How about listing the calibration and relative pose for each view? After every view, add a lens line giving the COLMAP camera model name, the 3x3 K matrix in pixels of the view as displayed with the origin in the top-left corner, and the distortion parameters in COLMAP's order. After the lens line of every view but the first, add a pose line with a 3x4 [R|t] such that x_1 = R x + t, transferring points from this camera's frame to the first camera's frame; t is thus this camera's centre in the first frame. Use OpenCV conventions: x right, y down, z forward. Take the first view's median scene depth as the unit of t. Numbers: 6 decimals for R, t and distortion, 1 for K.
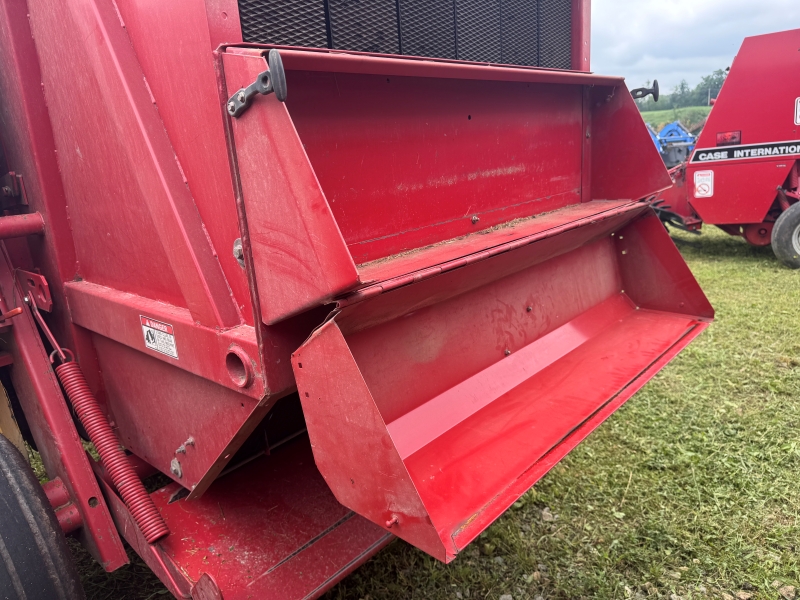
lens RADIAL K [[572.4, 0, 400.0], [0, 572.4, 300.0], [0, 0, 1]] dist [-0.001270, -0.004667]
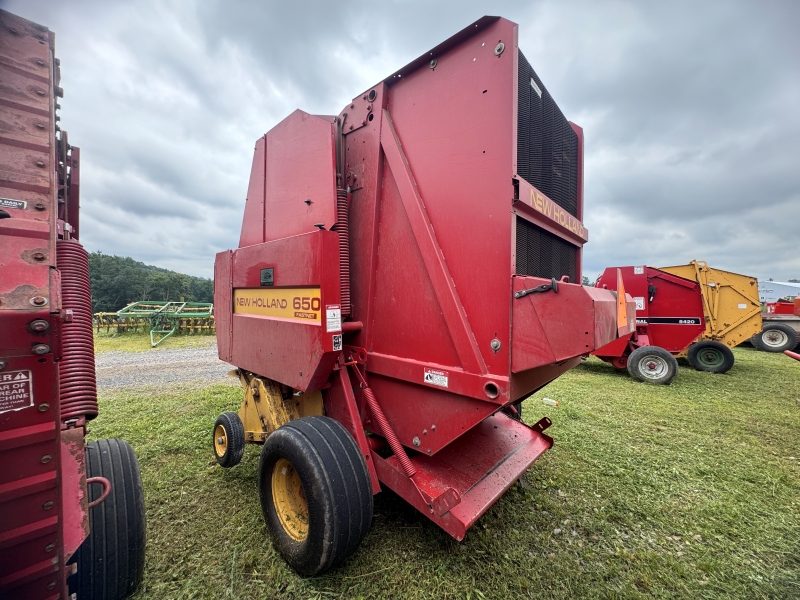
lens RADIAL K [[321.1, 0, 400.0], [0, 321.1, 300.0], [0, 0, 1]] dist [-0.000286, -0.000173]
pose [[0.995909, 0.090238, 0.004802, -0.335128], [-0.085942, 0.962244, -0.258262, 0.061895], [-0.027926, 0.256793, 0.966063, -0.211437]]
